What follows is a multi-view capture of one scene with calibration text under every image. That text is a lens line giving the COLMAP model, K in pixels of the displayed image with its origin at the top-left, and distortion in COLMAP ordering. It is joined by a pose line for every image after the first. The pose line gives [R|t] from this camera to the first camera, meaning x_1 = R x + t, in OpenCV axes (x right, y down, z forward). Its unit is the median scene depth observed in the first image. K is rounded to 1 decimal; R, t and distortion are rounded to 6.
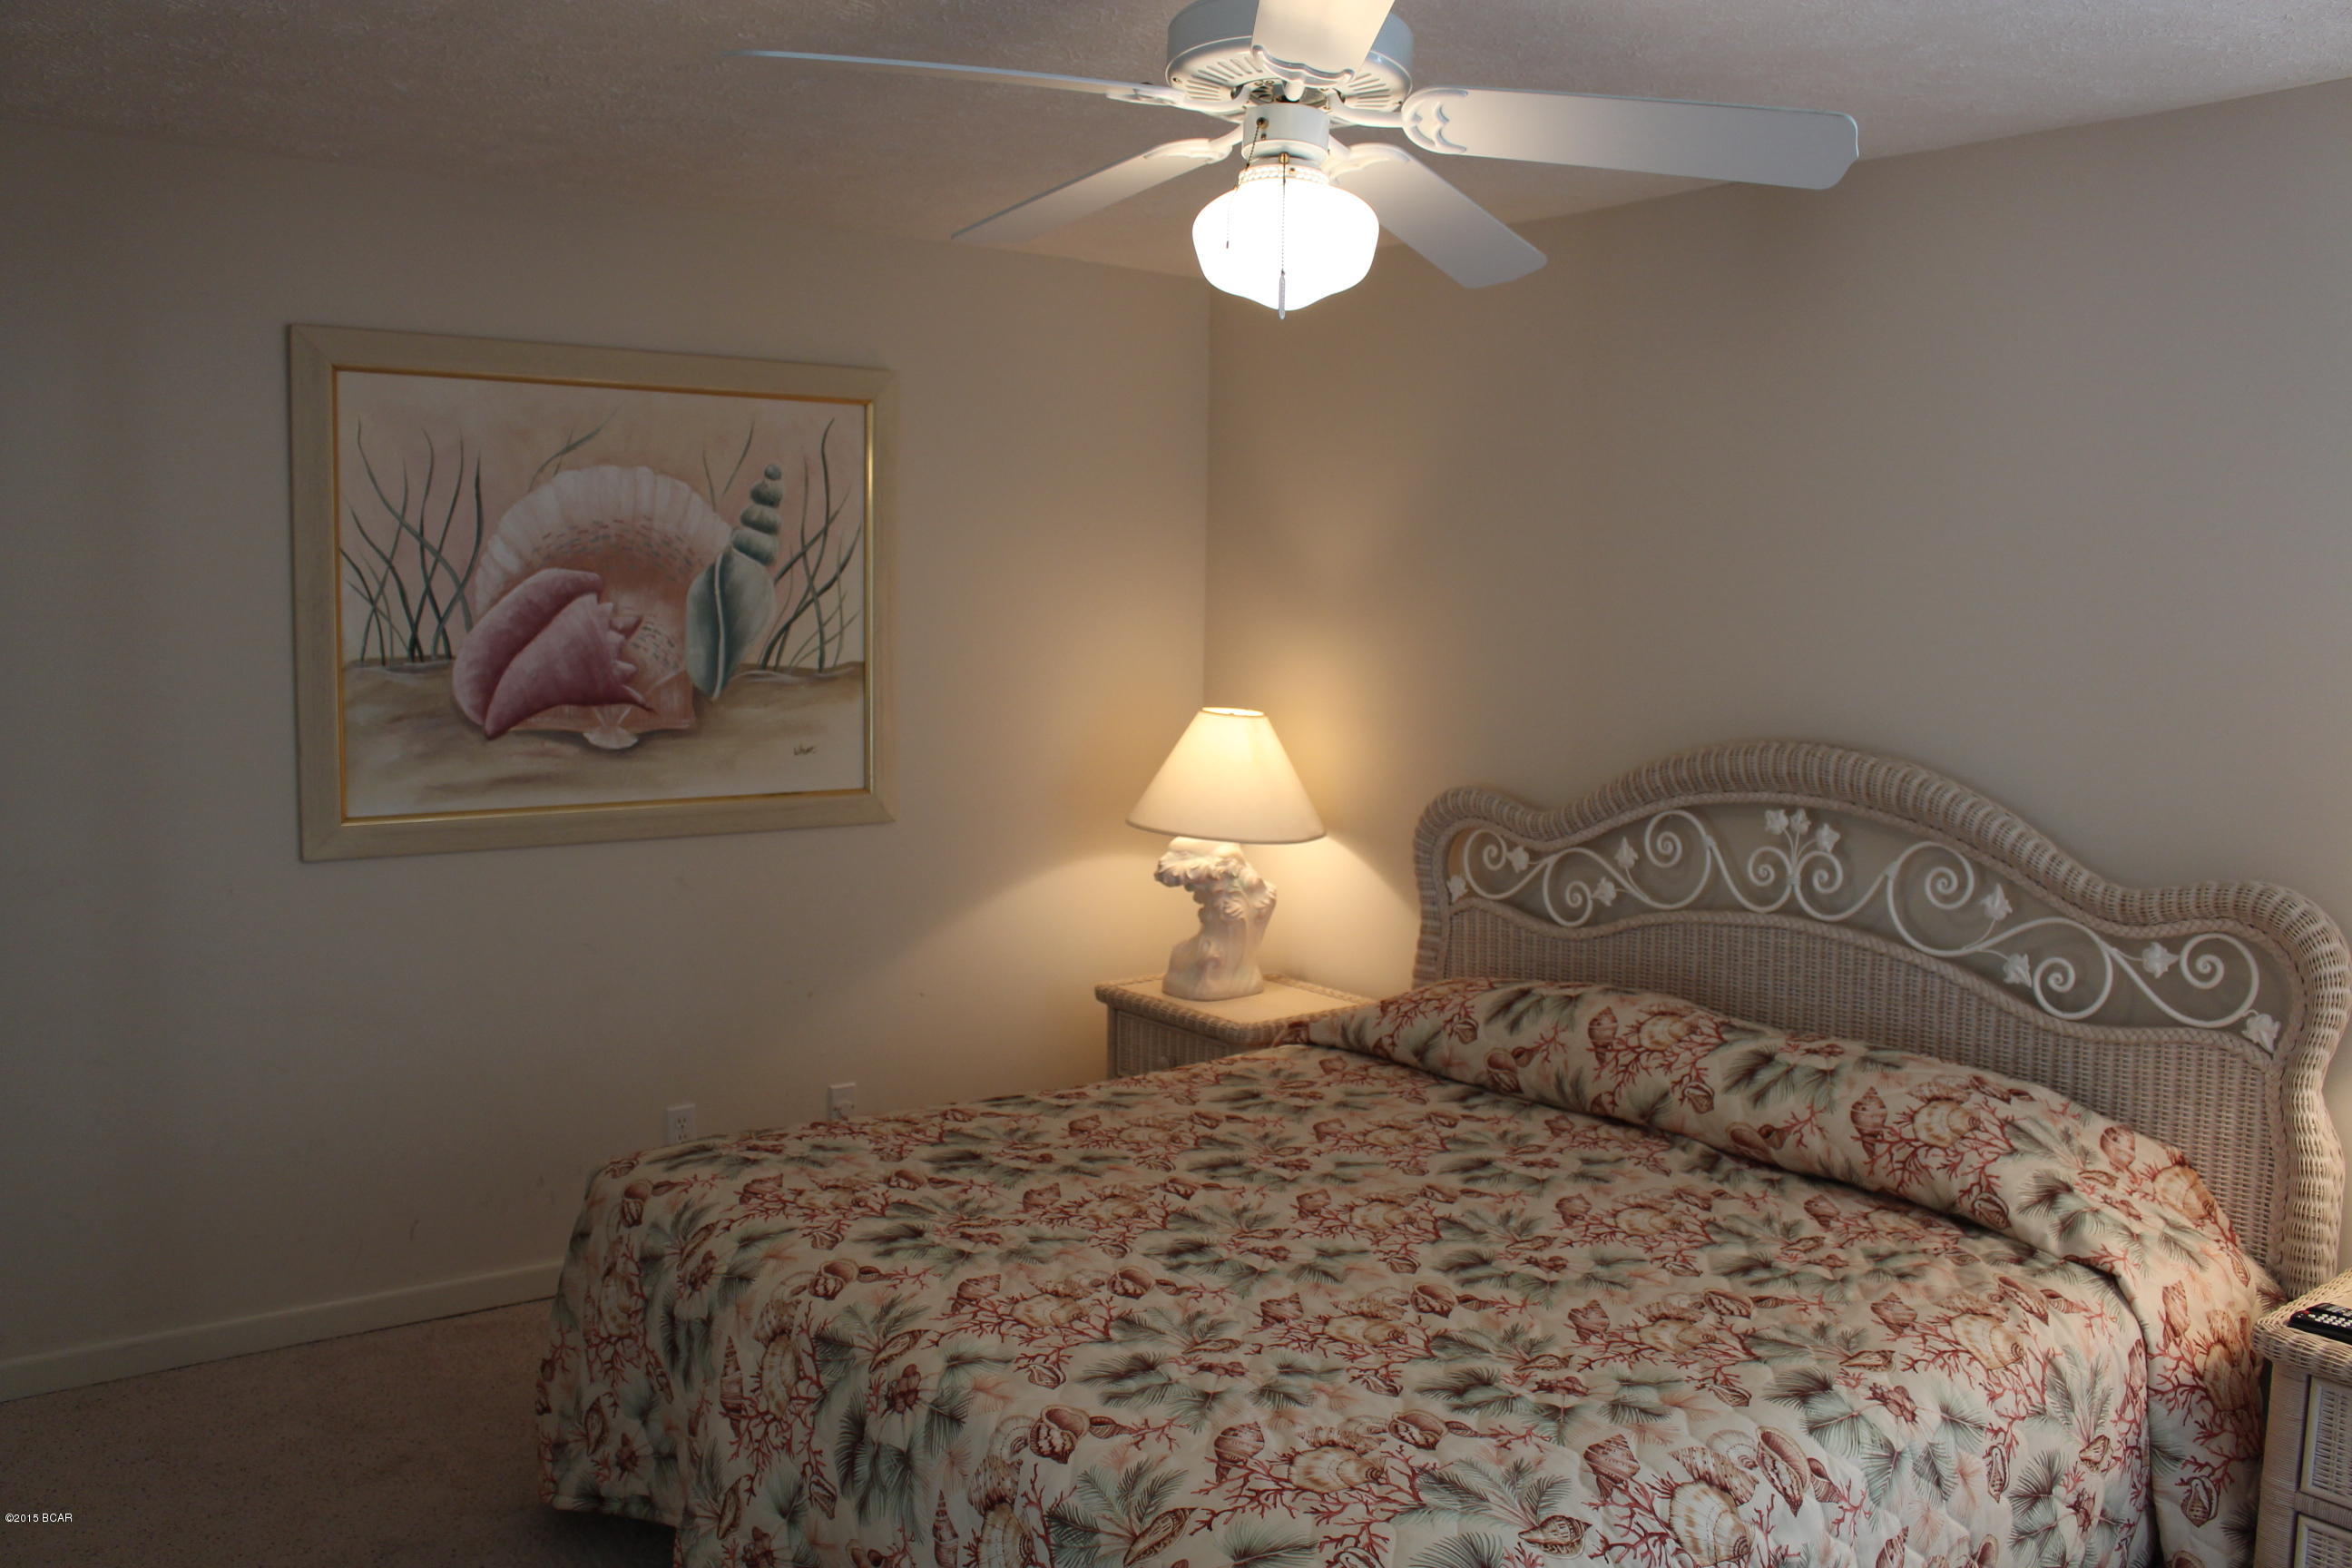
lens RADIAL K [[1978.6, 0, 1167.5], [0, 1978.6, 784.9], [0, 0, 1]] dist [-0.128798, 0.105466]
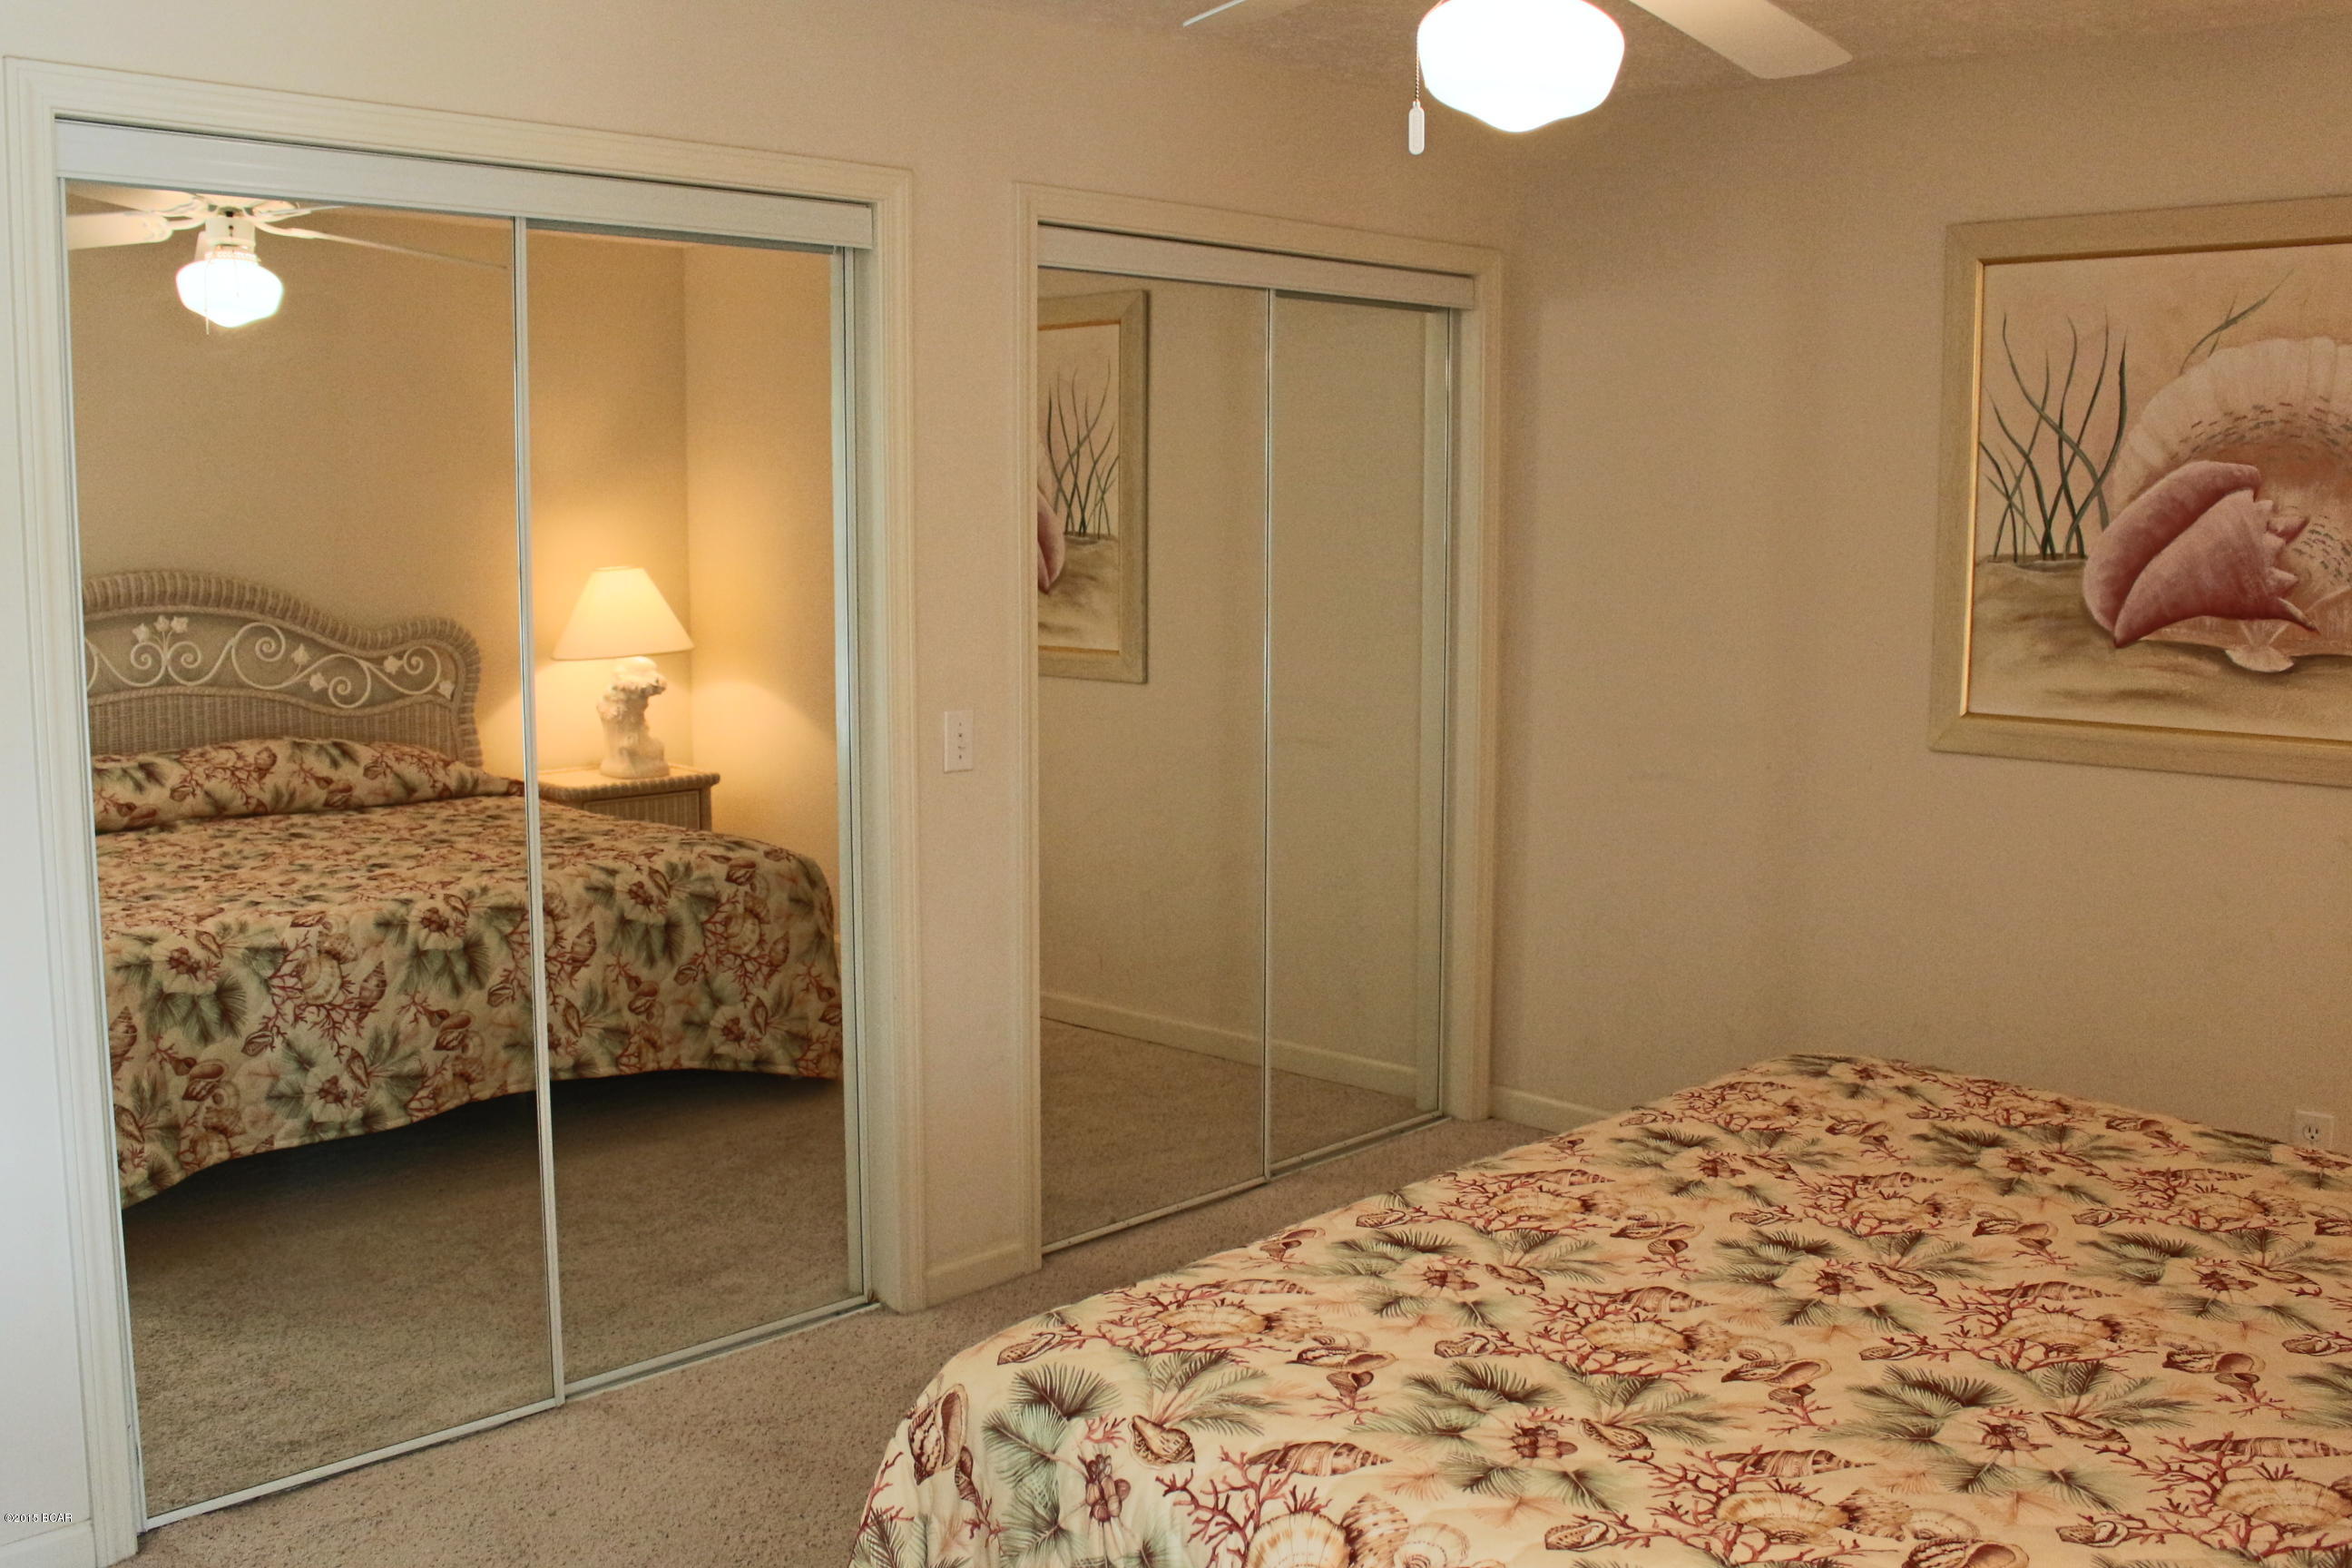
lens RADIAL K [[2166.8, 0, 1176.0], [0, 2166.8, 784.0], [0, 0, 1]] dist [-0.077990, 0.003459]
pose [[0.138562, 0.113729, -0.983802, 0.596866], [-0.100726, 0.989851, 0.100242, -0.015555], [0.985218, 0.085204, 0.148611, 0.416861]]
